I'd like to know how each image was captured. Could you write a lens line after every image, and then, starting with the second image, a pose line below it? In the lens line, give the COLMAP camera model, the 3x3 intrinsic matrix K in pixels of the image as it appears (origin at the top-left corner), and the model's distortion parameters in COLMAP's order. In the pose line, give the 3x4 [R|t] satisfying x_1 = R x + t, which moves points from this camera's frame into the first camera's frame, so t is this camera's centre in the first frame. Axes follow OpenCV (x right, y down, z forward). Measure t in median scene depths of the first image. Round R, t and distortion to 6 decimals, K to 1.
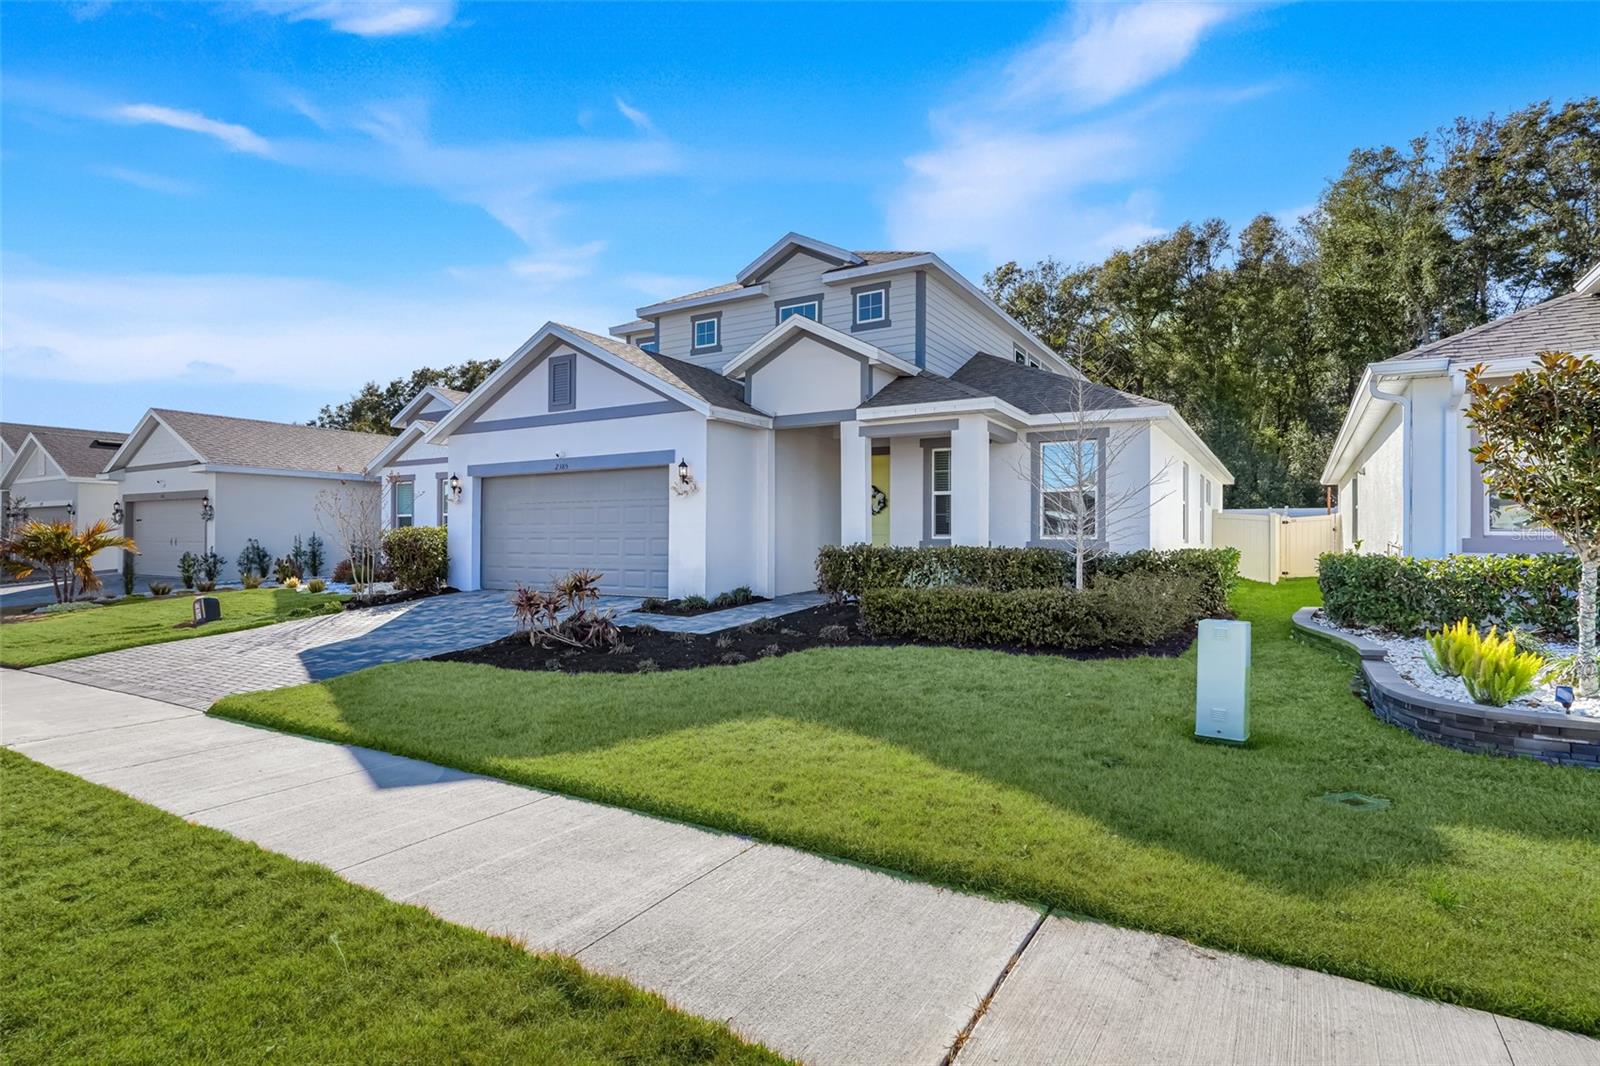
lens RADIAL K [[806.9, 0, 800.0], [0, 806.9, 533.0], [0, 0, 1]] dist [-0.003365, -0.000121]
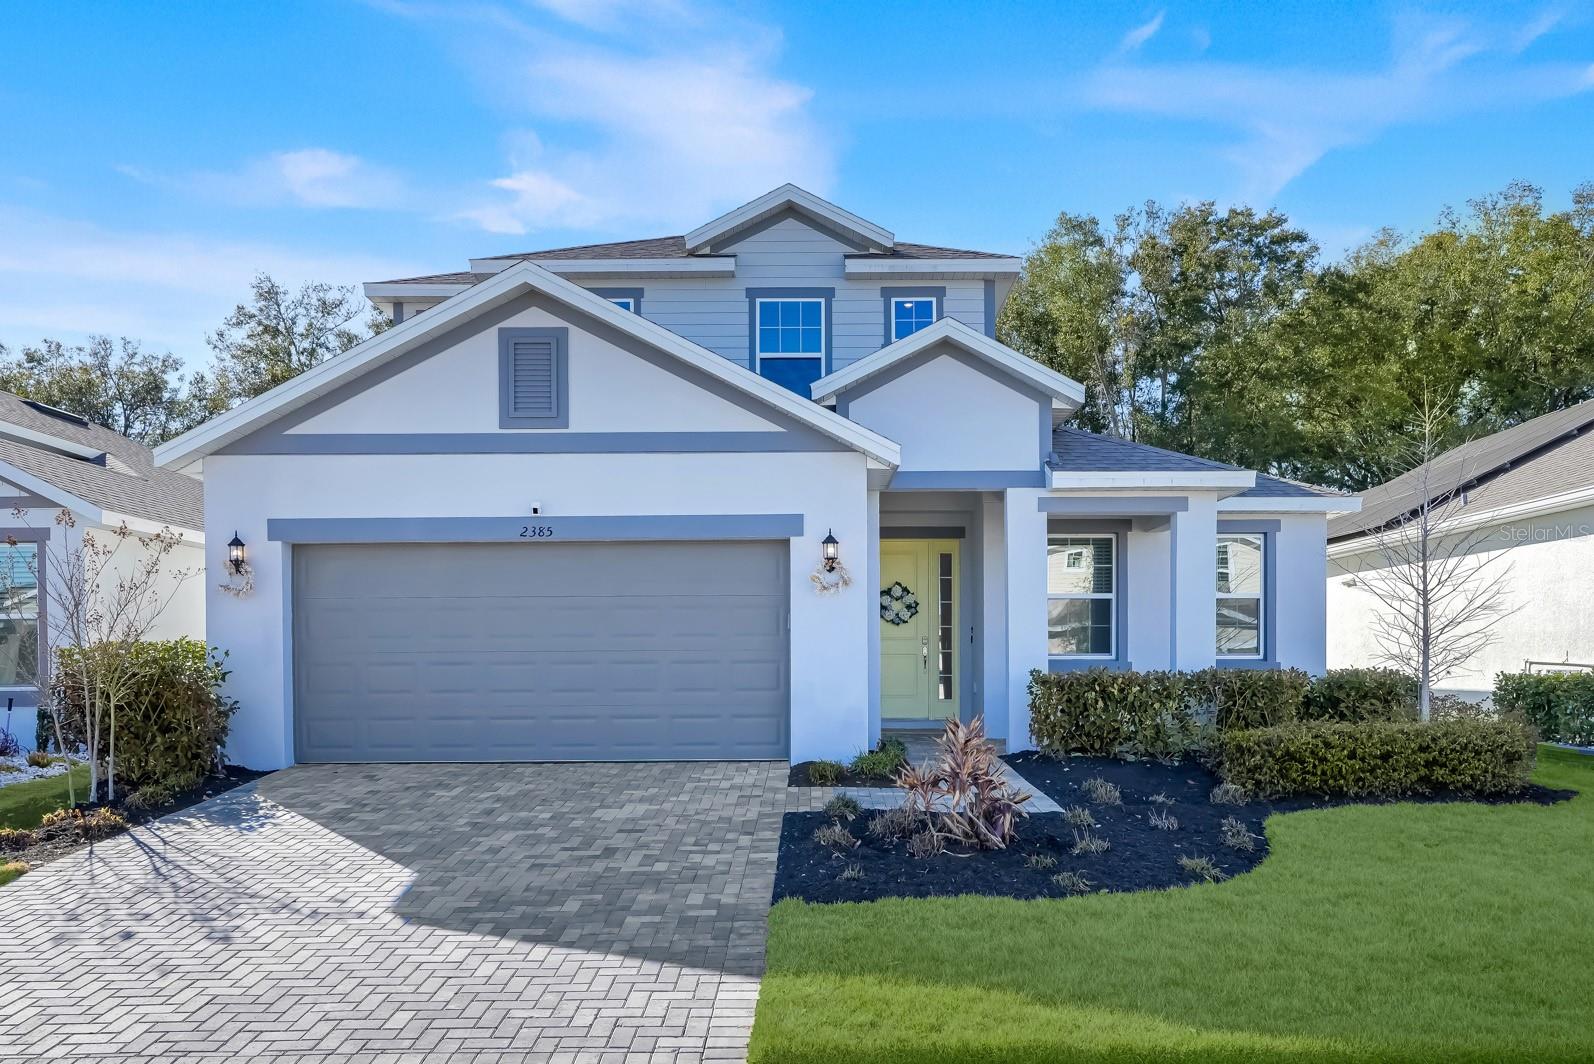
lens RADIAL K [[1150.0, 0, 798.2], [0, 1150.0, 666.7], [0, 0, 1]] dist [-0.000057, -0.000743]
pose [[0.854318, -0.006217, 0.519714, -0.537710], [0.002858, 0.999970, 0.007264, 0.003426], [-0.519743, -0.004720, 0.854309, 0.241936]]
